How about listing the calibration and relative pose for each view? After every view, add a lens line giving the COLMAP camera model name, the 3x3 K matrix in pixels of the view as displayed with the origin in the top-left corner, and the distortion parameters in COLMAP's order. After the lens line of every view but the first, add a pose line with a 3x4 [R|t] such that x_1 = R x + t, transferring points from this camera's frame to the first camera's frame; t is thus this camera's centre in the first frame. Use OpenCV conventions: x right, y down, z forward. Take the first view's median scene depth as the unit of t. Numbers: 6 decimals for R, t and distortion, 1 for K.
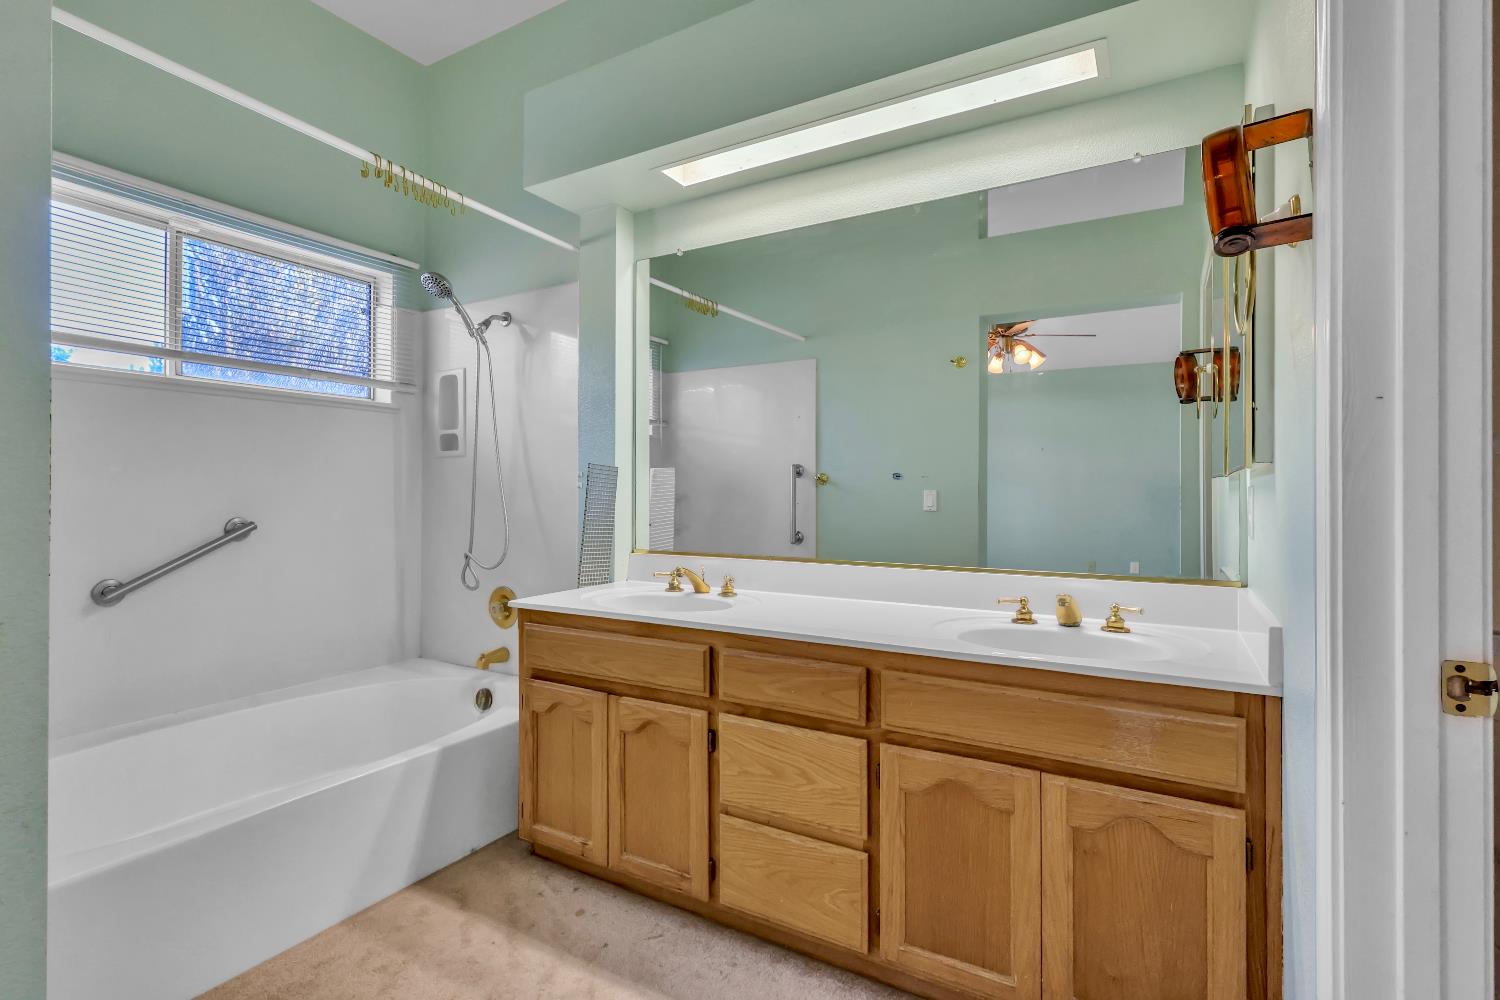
lens RADIAL K [[698.0, 0, 750.8], [0, 698.0, 497.6], [0, 0, 1]] dist [-0.002103, 0.000146]
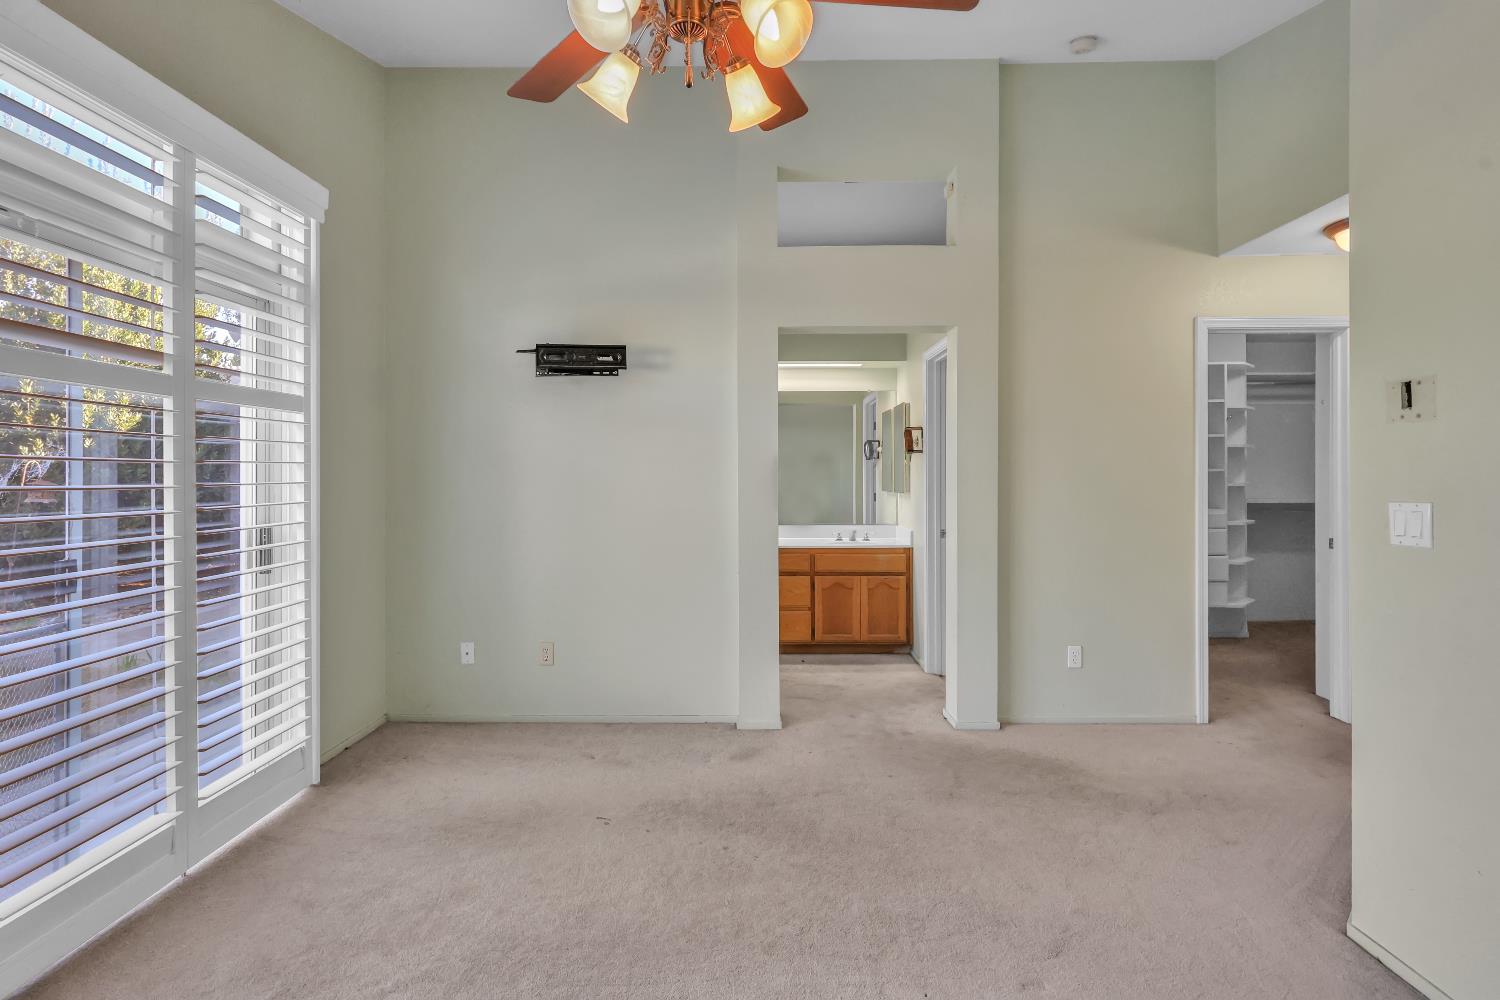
lens RADIAL K [[700.1, 0, 750.8], [0, 700.1, 496.6], [0, 0, 1]] dist [0.003128, 0.000528]
pose [[0.872765, -0.017076, 0.487843, -2.079005], [0.011480, 0.999830, 0.014459, -0.091766], [-0.488006, -0.007019, 0.872812, -2.140052]]
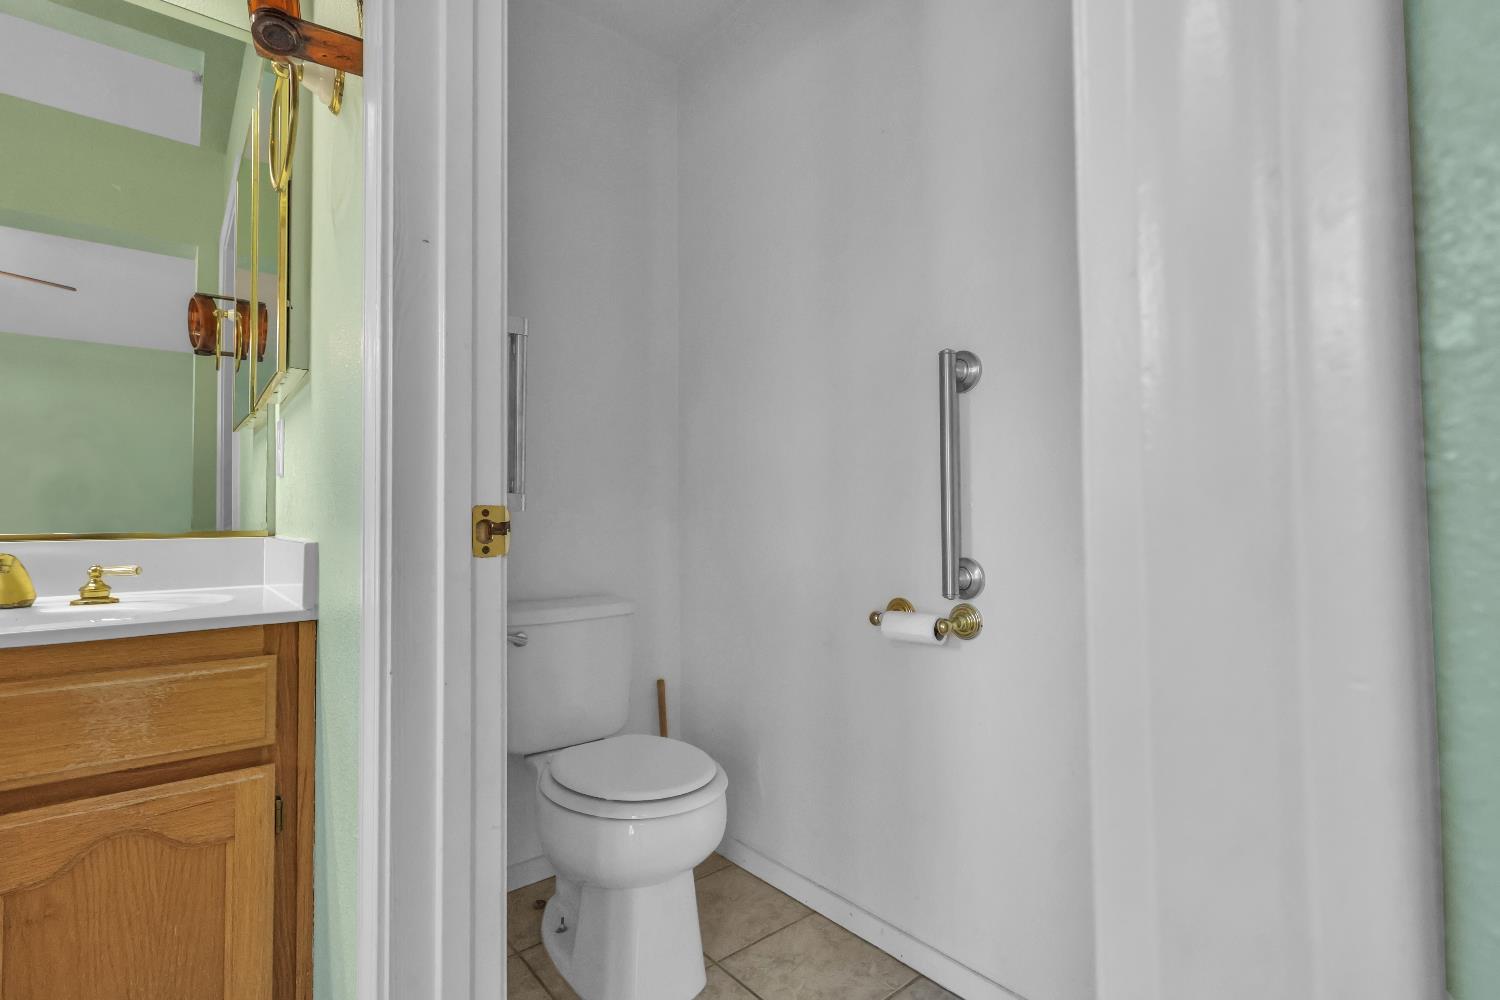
lens RADIAL K [[700.1, 0, 750.8], [0, 700.1, 496.6], [0, 0, 1]] dist [0.003128, 0.000528]
pose [[0.338277, 0.024072, 0.940739, 0.086762], [0.007736, 0.999568, -0.028359, 0.146882], [-0.941015, 0.016870, 0.337944, 0.149411]]
